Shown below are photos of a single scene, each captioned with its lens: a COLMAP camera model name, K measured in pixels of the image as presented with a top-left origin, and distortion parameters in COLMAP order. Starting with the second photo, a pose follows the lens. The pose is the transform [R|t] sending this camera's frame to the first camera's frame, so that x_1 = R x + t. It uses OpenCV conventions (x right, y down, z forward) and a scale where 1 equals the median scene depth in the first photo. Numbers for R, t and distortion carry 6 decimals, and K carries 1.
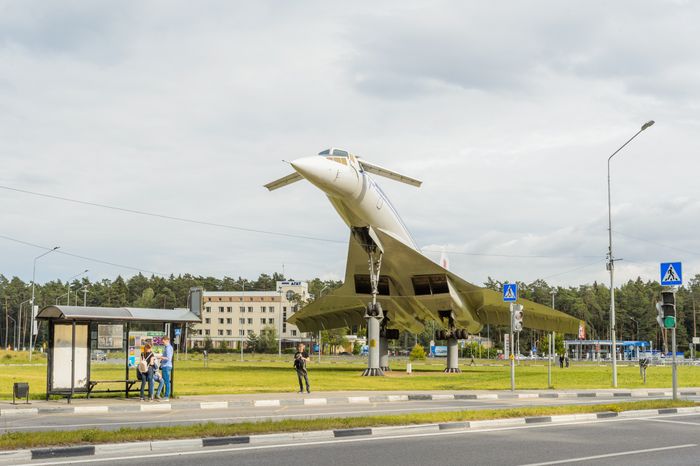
lens RADIAL K [[953.8, 0, 350.0], [0, 953.8, 233.0], [0, 0, 1]] dist [-0.000504, -0.034048]
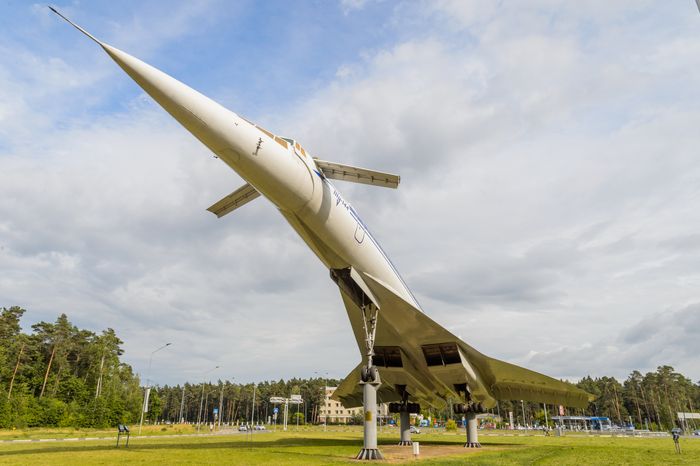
lens RADIAL K [[467.8, 0, 350.0], [0, 467.8, 233.0], [0, 0, 1]] dist [0.005733, 0.000135]
pose [[0.990006, -0.055497, -0.129647, 0.067341], [0.019849, 0.964999, -0.261502, 0.064973], [0.139622, 0.256315, 0.956456, 0.542551]]
